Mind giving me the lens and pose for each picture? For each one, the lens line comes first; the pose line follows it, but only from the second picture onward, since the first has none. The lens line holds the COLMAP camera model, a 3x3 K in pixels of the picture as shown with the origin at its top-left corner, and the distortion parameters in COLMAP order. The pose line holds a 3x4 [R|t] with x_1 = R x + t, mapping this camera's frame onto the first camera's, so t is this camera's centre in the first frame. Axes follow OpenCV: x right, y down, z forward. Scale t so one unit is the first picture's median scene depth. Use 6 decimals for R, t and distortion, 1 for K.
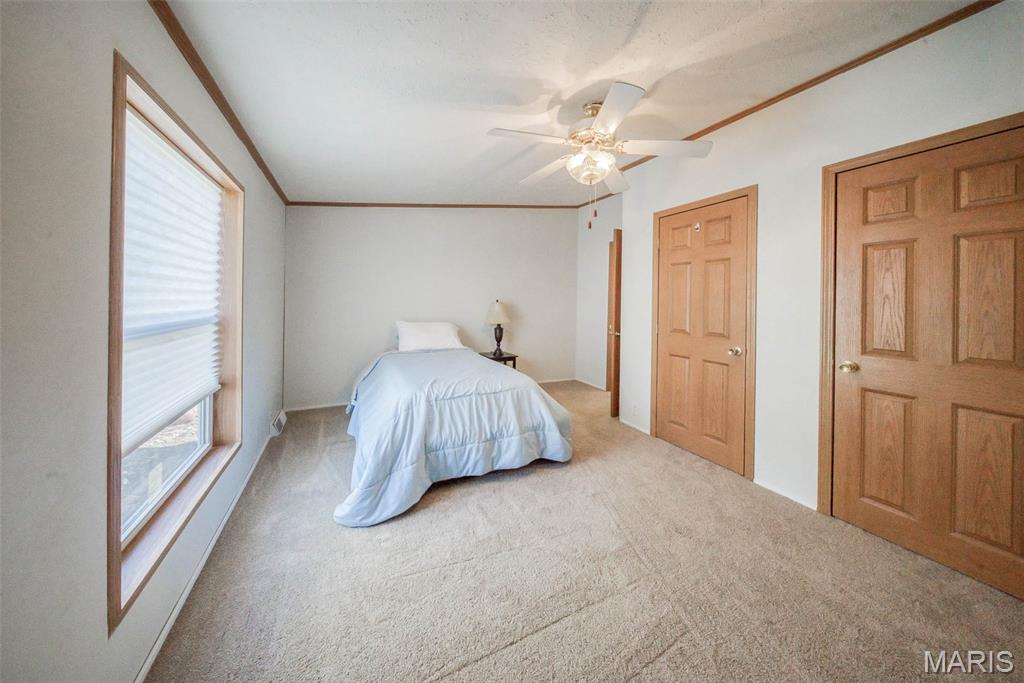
lens RADIAL K [[314.0, 0, 496.7], [0, 314.0, 301.6], [0, 0, 1]] dist [0.000534, -0.000048]
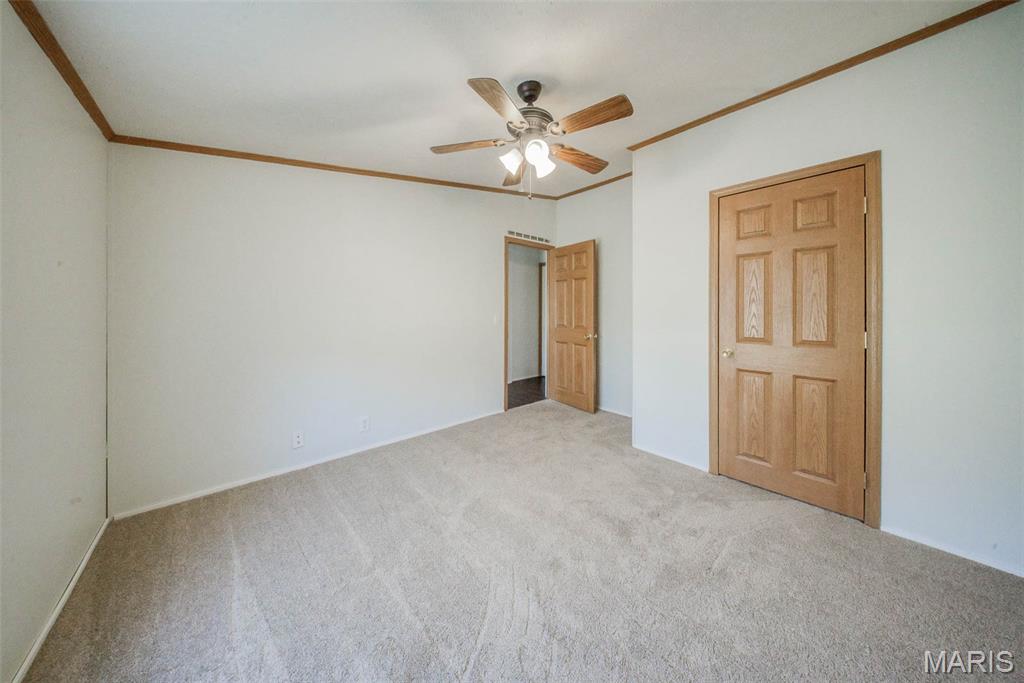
lens RADIAL K [[314.0, 0, 523.6], [0, 314.0, 305.0], [0, 0, 1]] dist [0.000534, -0.000048]
pose [[0.958266, -0.021941, 0.285036, -0.106003], [0.023328, 0.999727, -0.001471, -0.001514], [-0.284926, 0.008059, 0.958516, 0.204796]]
